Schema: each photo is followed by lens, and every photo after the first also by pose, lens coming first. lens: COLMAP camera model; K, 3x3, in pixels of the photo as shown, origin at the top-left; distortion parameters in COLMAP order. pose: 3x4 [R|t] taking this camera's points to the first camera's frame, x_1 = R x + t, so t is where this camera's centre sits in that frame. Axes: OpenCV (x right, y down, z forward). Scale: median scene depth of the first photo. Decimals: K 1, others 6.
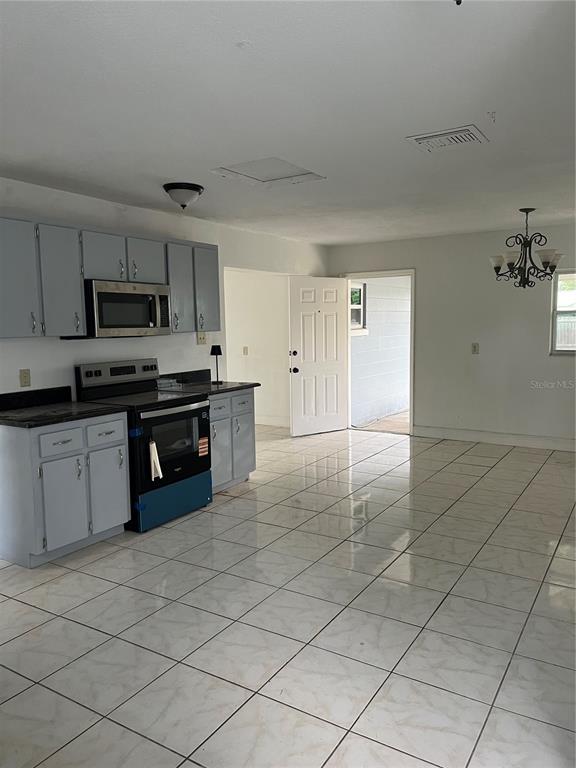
lens RADIAL K [[577.2, 0, 285.4], [0, 577.2, 386.9], [0, 0, 1]] dist [-0.004353, -0.004101]
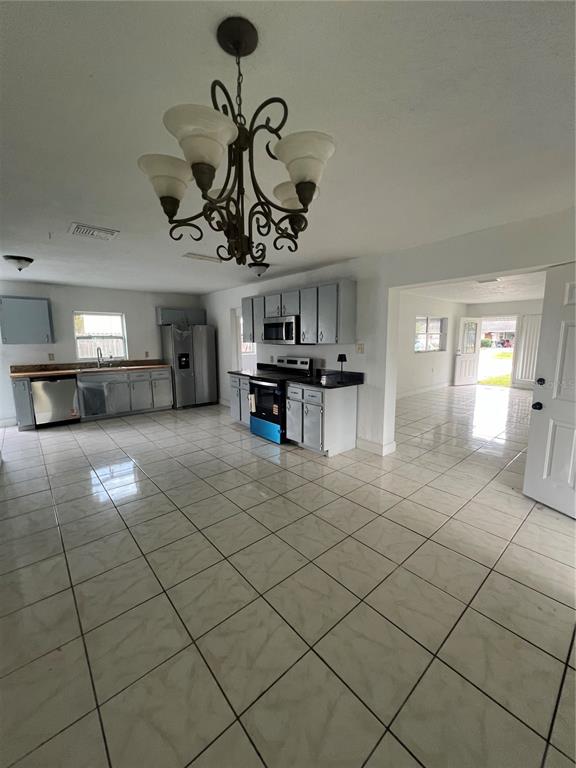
lens RADIAL K [[312.9, 0, 287.6], [0, 312.9, 379.5], [0, 0, 1]] dist [-0.008241, -0.000051]
pose [[-0.289421, 0.151699, -0.945105, 0.662495], [-0.087922, 0.978975, 0.184060, -0.148186], [0.953155, 0.136366, -0.269998, 1.163525]]
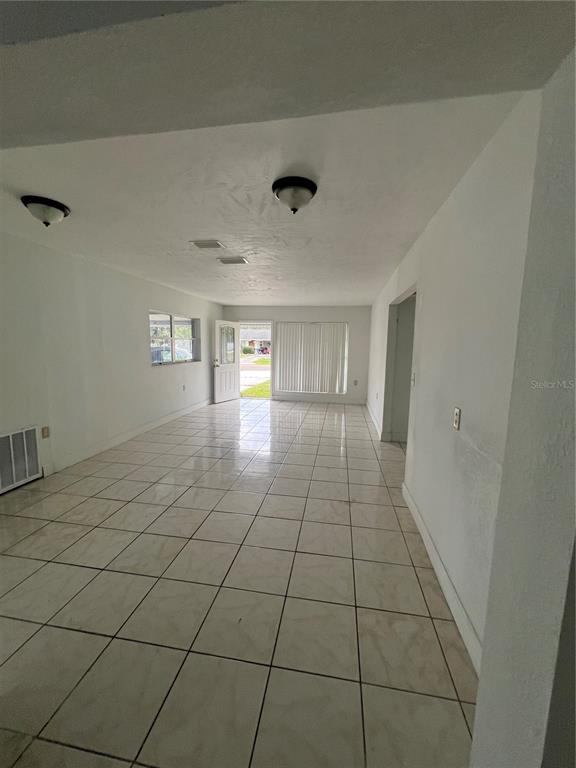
lens RADIAL K [[312.9, 0, 286.8], [0, 312.9, 381.4], [0, 0, 1]] dist [-0.008241, -0.000051]
pose [[0.373158, 0.135471, -0.917824, 0.492896], [-0.117529, 0.988214, 0.098077, -0.149783], [0.920293, 0.071273, 0.384682, 1.221598]]
